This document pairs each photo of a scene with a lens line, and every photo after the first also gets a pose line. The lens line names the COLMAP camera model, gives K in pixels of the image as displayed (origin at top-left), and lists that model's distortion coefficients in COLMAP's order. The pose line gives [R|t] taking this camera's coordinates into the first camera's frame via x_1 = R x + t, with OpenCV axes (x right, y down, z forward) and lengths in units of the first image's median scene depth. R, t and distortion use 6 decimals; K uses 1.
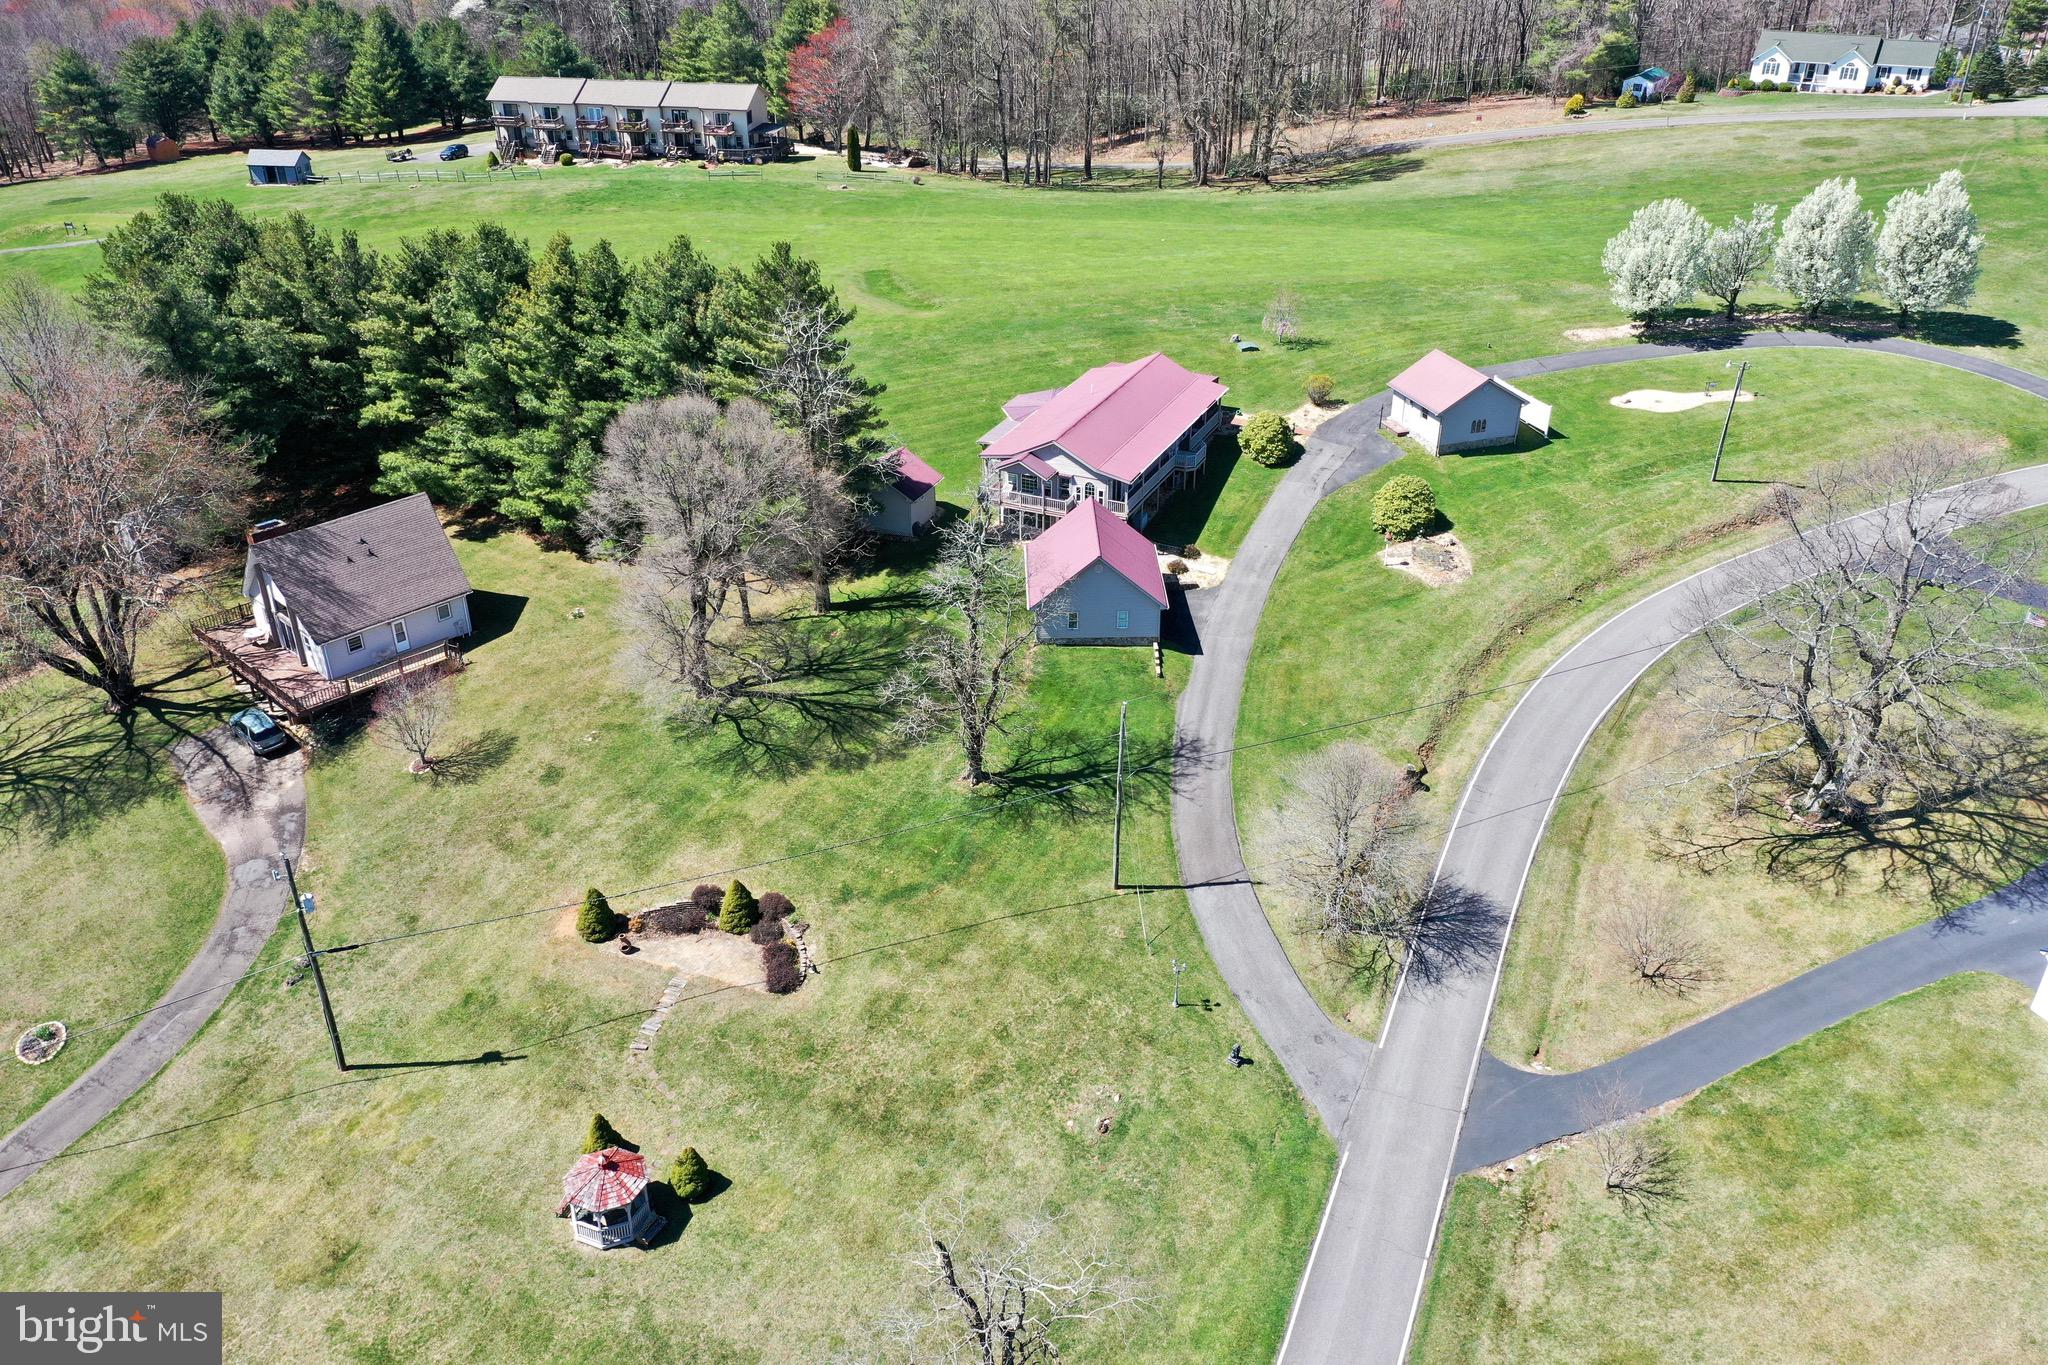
lens RADIAL K [[1624.2, 0, 1024.0], [0, 1624.2, 682.5], [0, 0, 1]] dist [0.019687, 0.001607]
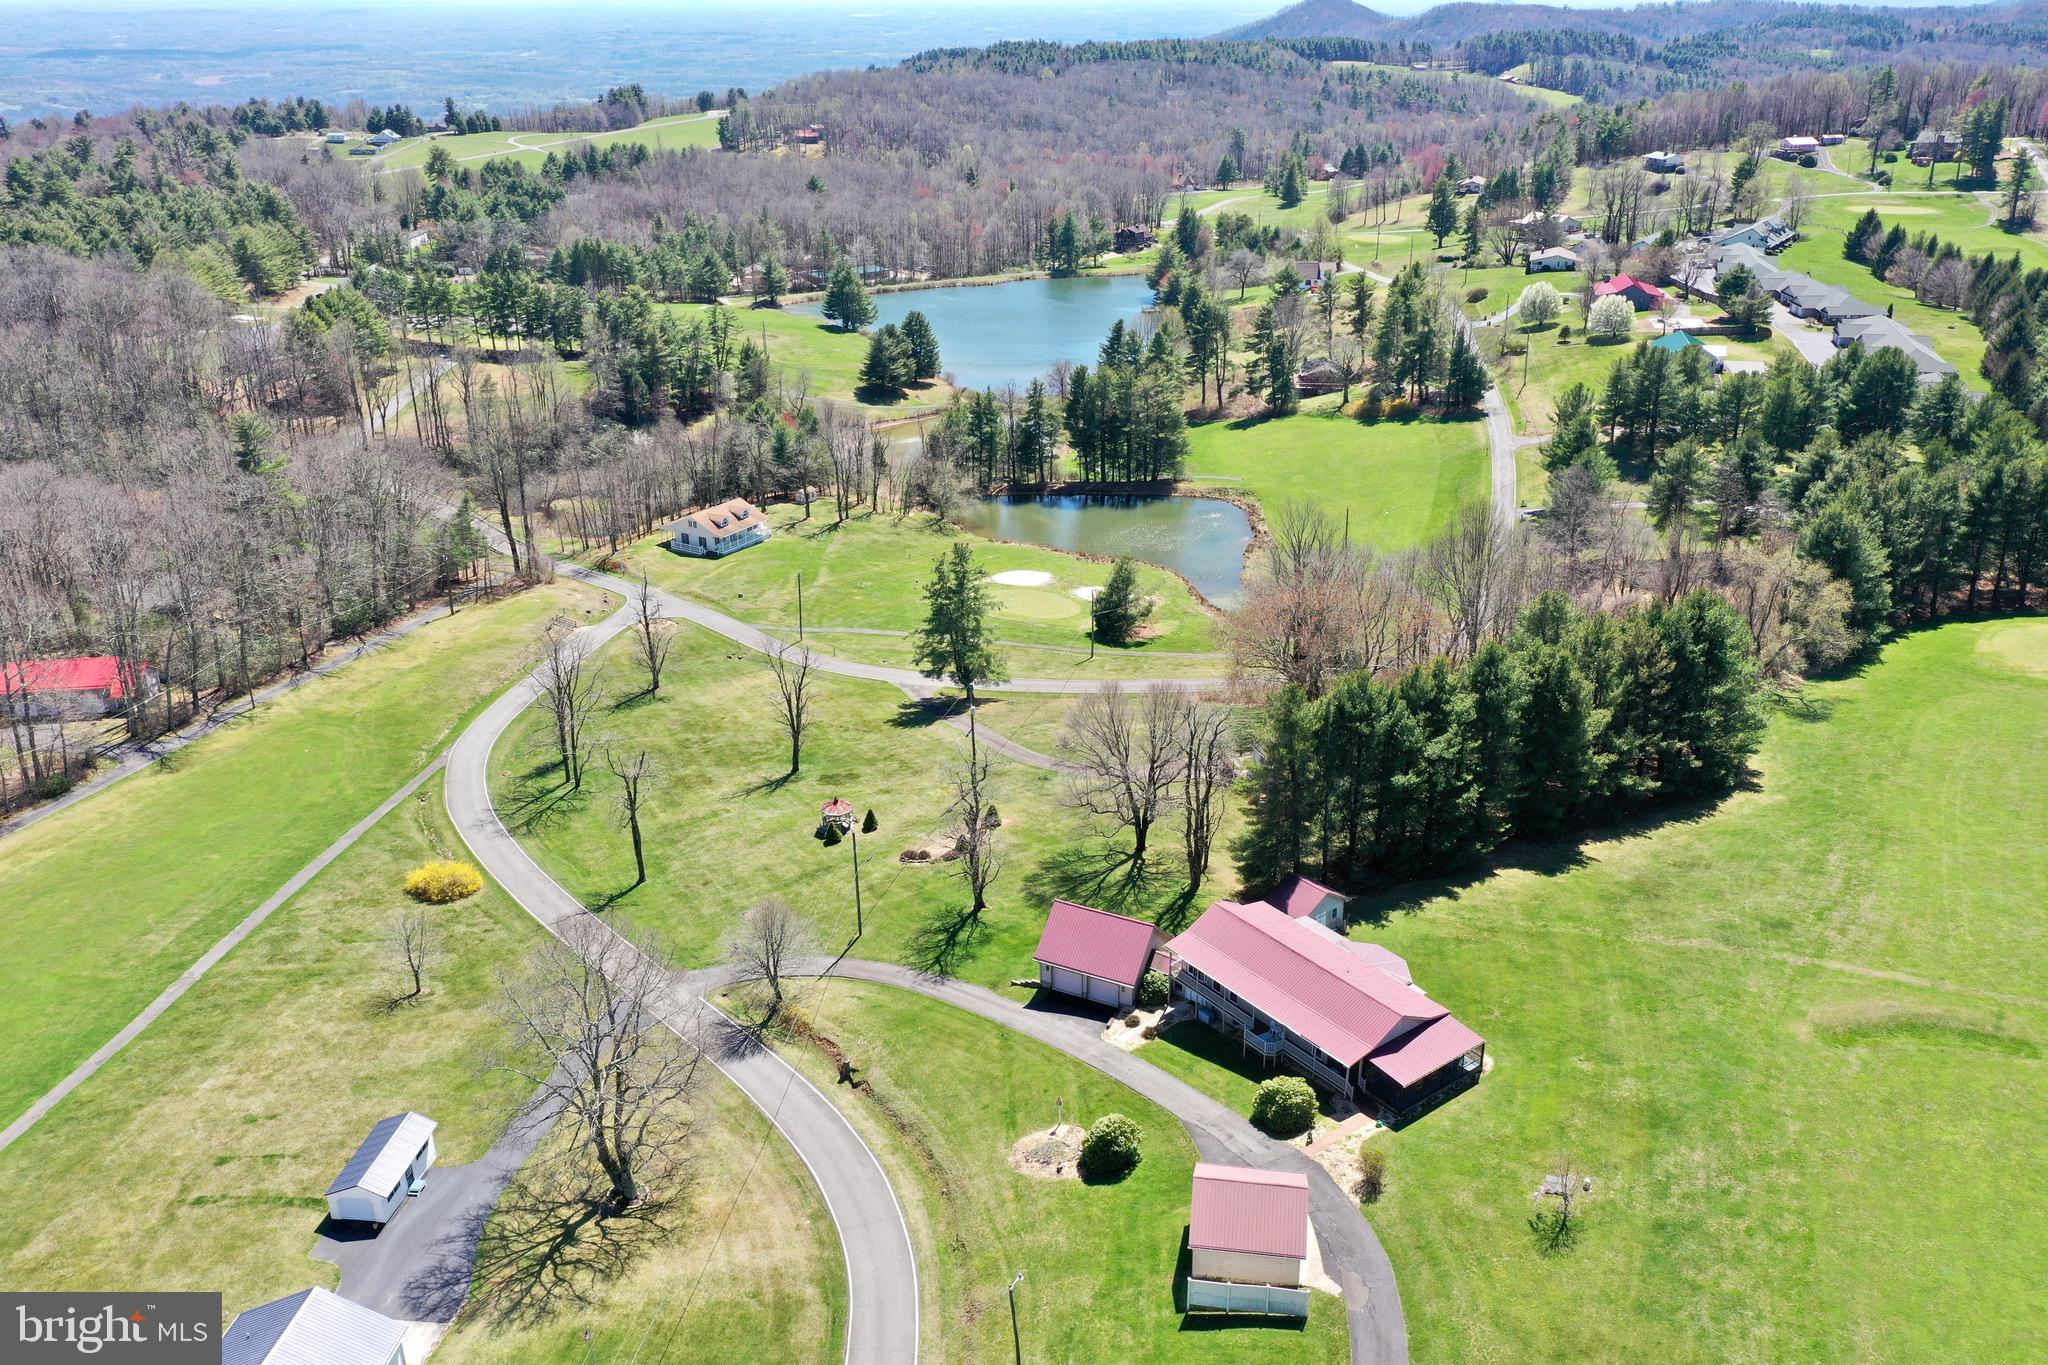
lens RADIAL K [[1631.5, 0, 1029.0], [0, 1631.5, 679.2], [0, 0, 1]] dist [0.023004, 0.000378]
pose [[-0.474523, 0.355538, -0.805246, 0.939582], [-0.425599, 0.708094, 0.563444, -0.832374], [0.770515, 0.610079, -0.184690, 0.927618]]
